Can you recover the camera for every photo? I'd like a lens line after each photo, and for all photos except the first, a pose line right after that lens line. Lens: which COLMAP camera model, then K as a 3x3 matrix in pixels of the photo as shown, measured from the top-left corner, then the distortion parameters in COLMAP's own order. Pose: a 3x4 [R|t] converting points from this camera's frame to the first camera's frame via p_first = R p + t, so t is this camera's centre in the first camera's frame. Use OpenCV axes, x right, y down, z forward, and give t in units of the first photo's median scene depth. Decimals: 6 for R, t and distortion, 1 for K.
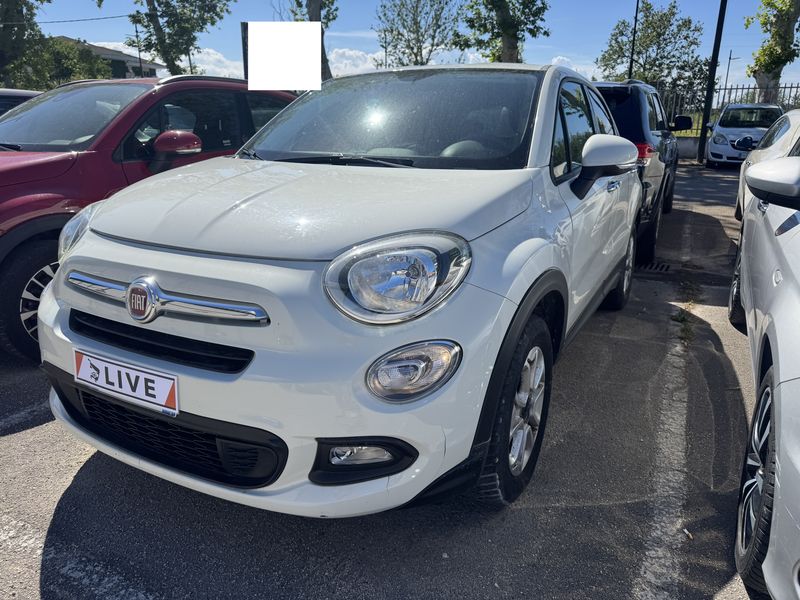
lens RADIAL K [[569.2, 0, 400.8], [0, 569.2, 290.4], [0, 0, 1]] dist [0.005608, 0.002864]
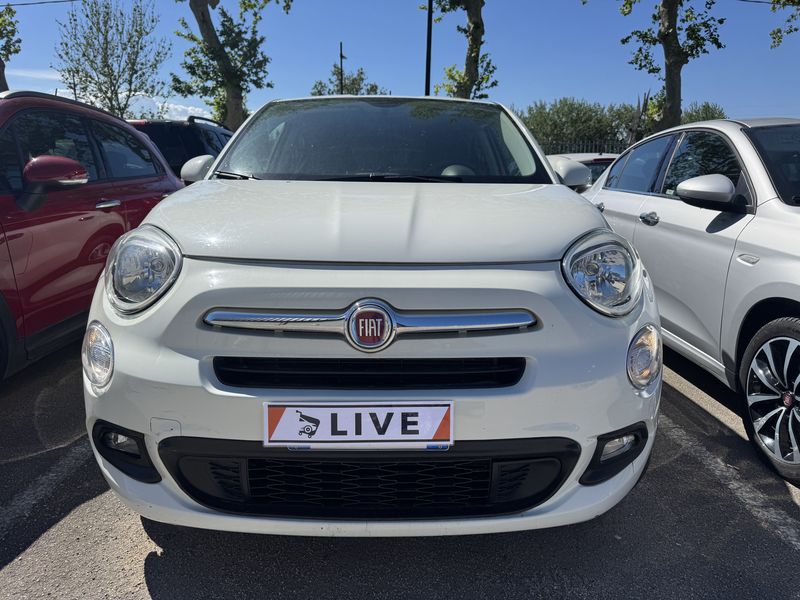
lens RADIAL K [[568.5, 0, 400.0], [0, 568.5, 300.0], [0, 0, 1]] dist [0.019609, -0.022917]
pose [[0.879153, -0.100195, 0.465887, -0.058078], [0.132241, 0.990545, -0.036515, 0.001219], [-0.457823, 0.093712, 0.884090, 0.016717]]
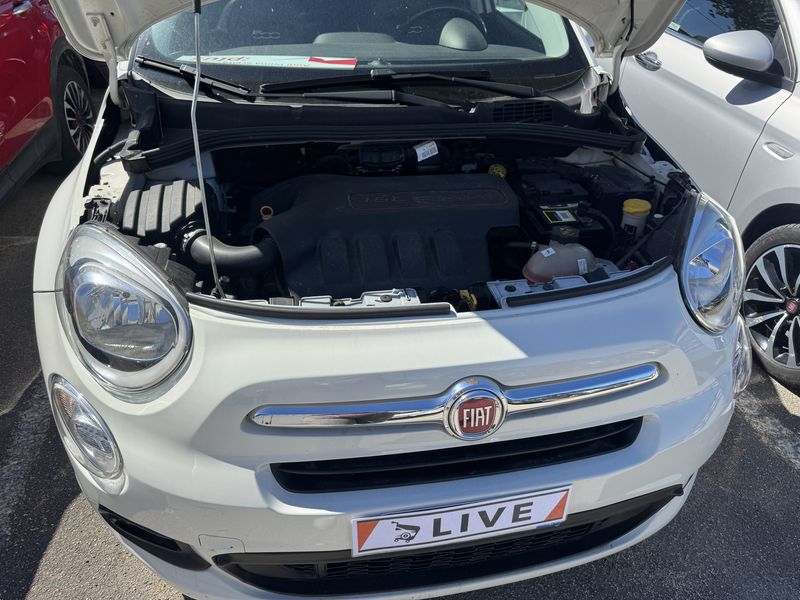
lens RADIAL K [[568.5, 0, 400.0], [0, 568.5, 300.0], [0, 0, 1]] dist [0.019609, -0.022917]
pose [[0.778187, -0.348218, 0.522655, -0.059356], [0.152416, 0.912045, 0.380715, -0.026493], [-0.609257, -0.216607, 0.762816, 0.041800]]
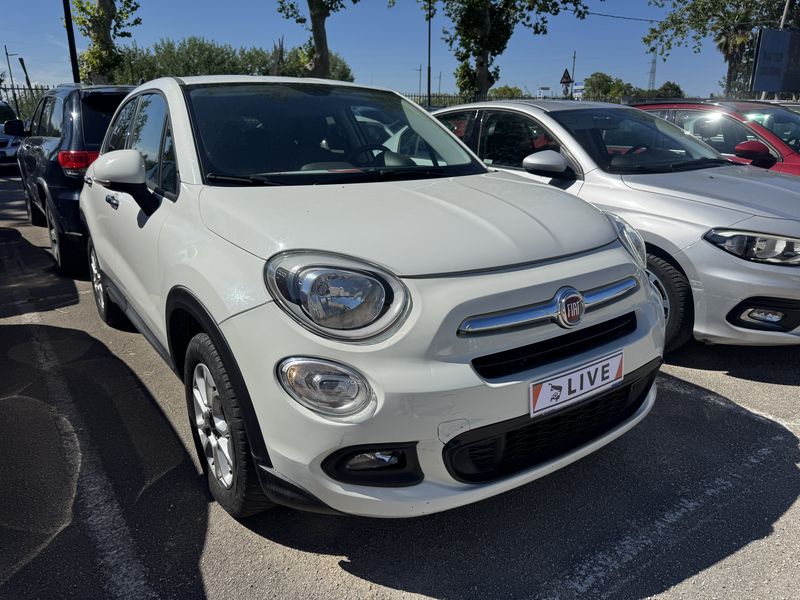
lens RADIAL K [[579.8, 0, 388.4], [0, 579.8, 292.9], [0, 0, 1]] dist [0.023666, -0.003066]
pose [[0.468977, -0.262084, 0.843429, -0.113642], [0.261655, 0.953317, 0.150740, -0.019940], [-0.843562, 0.149994, 0.515659, 0.051266]]
